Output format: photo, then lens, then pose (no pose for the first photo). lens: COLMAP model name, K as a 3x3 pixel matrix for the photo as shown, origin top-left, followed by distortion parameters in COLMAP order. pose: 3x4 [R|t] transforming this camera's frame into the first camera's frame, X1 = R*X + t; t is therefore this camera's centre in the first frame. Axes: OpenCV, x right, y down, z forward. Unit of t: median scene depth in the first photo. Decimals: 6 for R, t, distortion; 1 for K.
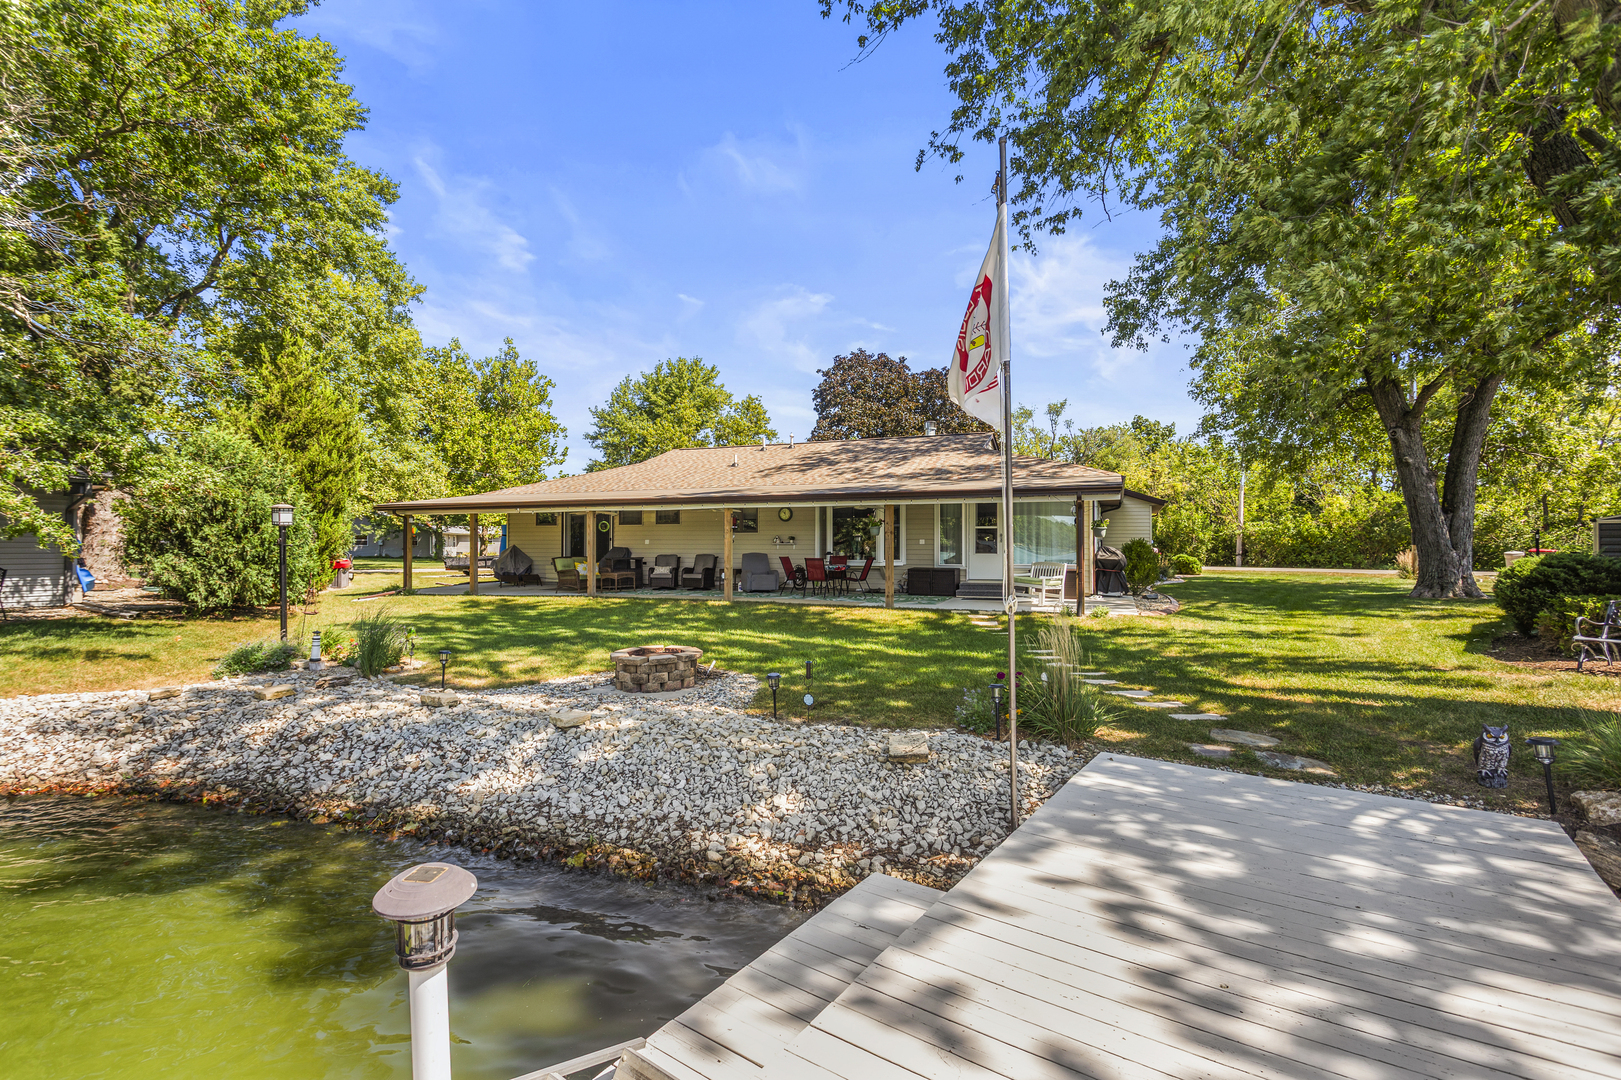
lens RADIAL K [[776.3, 0, 814.5], [0, 776.3, 534.5], [0, 0, 1]] dist [0.002004, -0.001080]
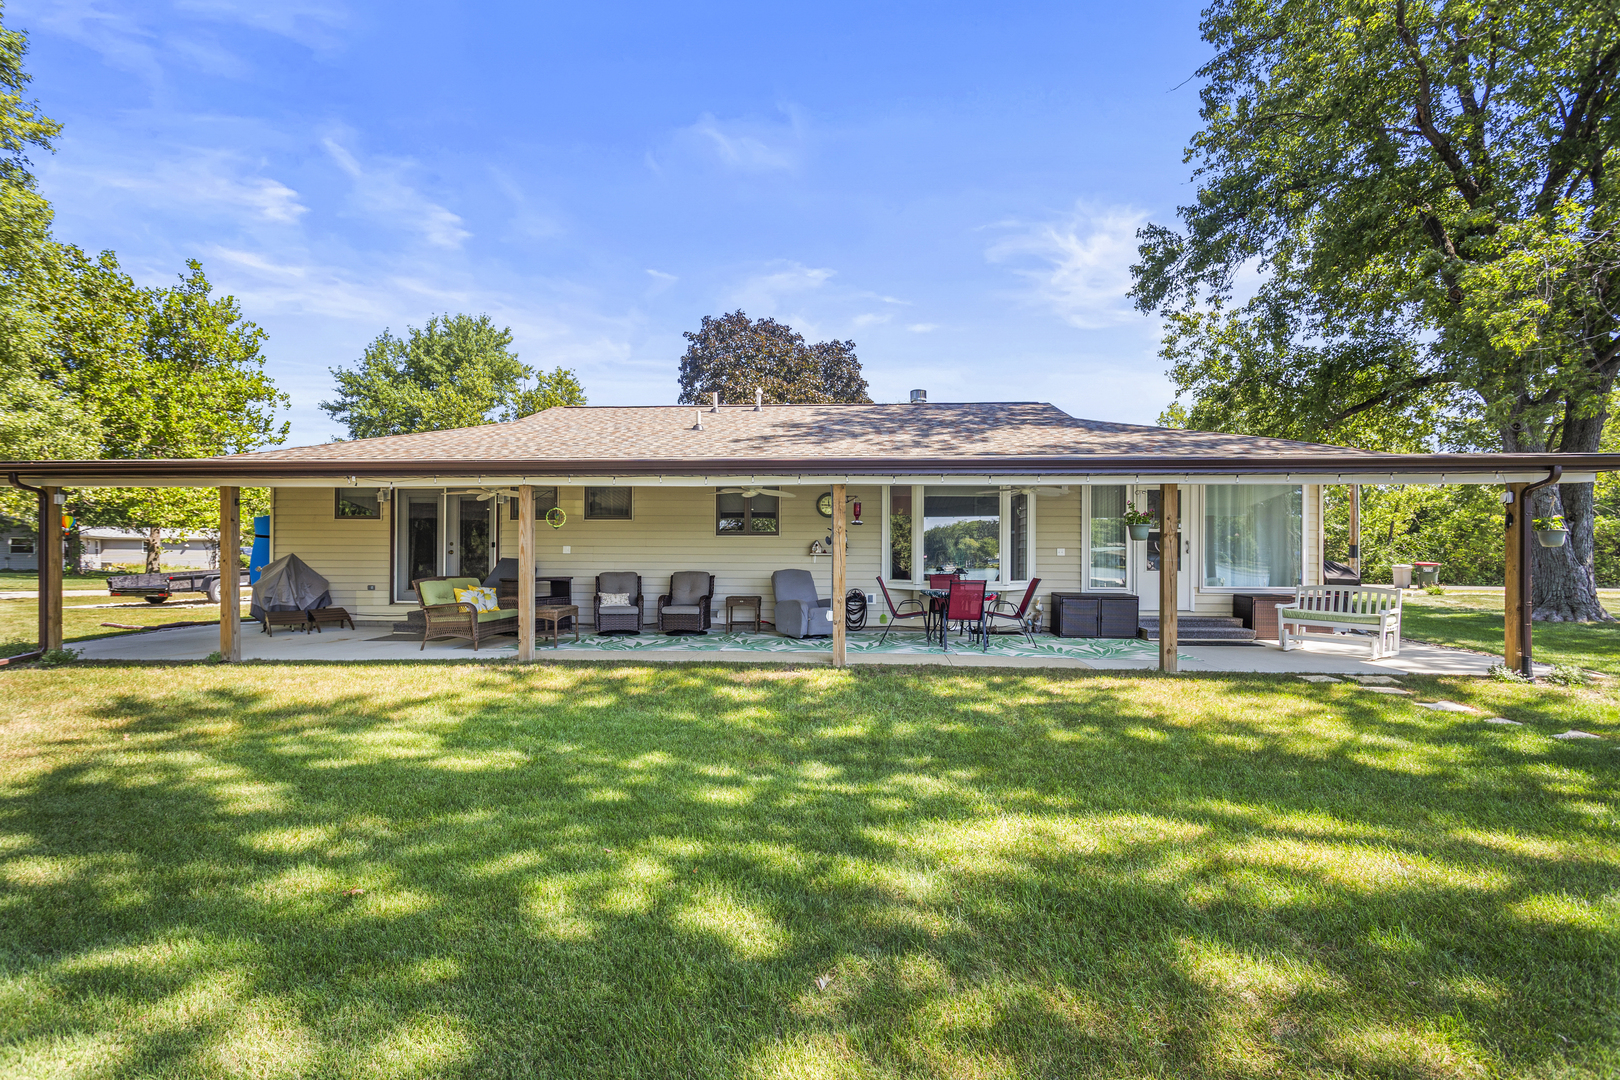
lens RADIAL K [[775.8, 0, 805.7], [0, 775.8, 554.0], [0, 0, 1]] dist [0.002004, -0.001080]
pose [[0.949826, 0.004299, 0.312748, -0.091802], [-0.007927, 0.999915, 0.010328, 0.002166], [-0.312677, -0.012289, 0.949780, 0.160829]]
